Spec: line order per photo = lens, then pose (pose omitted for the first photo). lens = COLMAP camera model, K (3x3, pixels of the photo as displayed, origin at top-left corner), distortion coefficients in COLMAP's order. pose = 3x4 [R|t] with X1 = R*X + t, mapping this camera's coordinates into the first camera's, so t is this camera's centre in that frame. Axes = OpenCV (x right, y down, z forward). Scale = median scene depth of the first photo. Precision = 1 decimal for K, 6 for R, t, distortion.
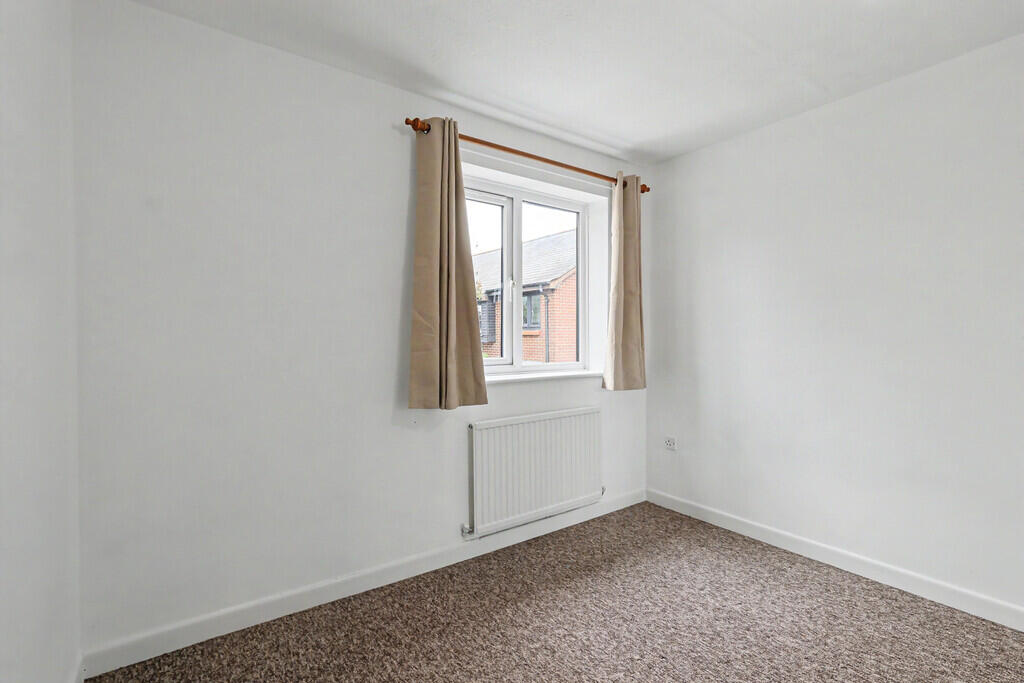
lens RADIAL K [[476.8, 0, 513.1], [0, 476.8, 336.8], [0, 0, 1]] dist [-0.000896, -0.000242]
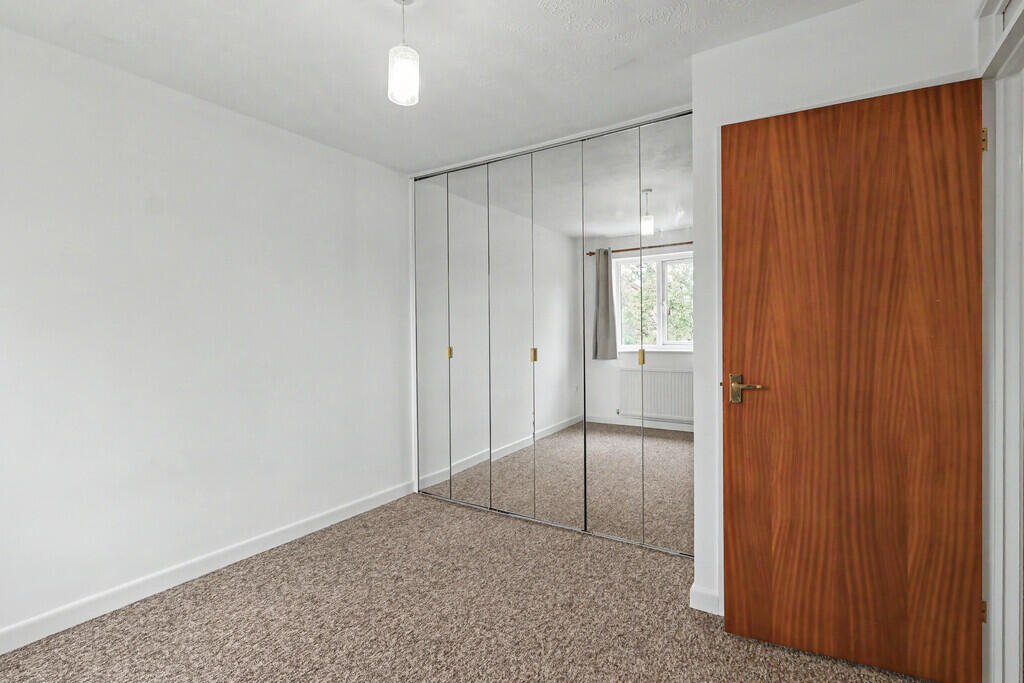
lens RADIAL K [[476.8, 0, 511.8], [0, 476.8, 339.4], [0, 0, 1]] dist [-0.000896, -0.000242]
pose [[-0.350648, -0.009646, 0.936457, -0.372165], [0.016200, 0.999735, 0.016364, -0.005869], [-0.936367, 0.020909, -0.350399, 0.641225]]
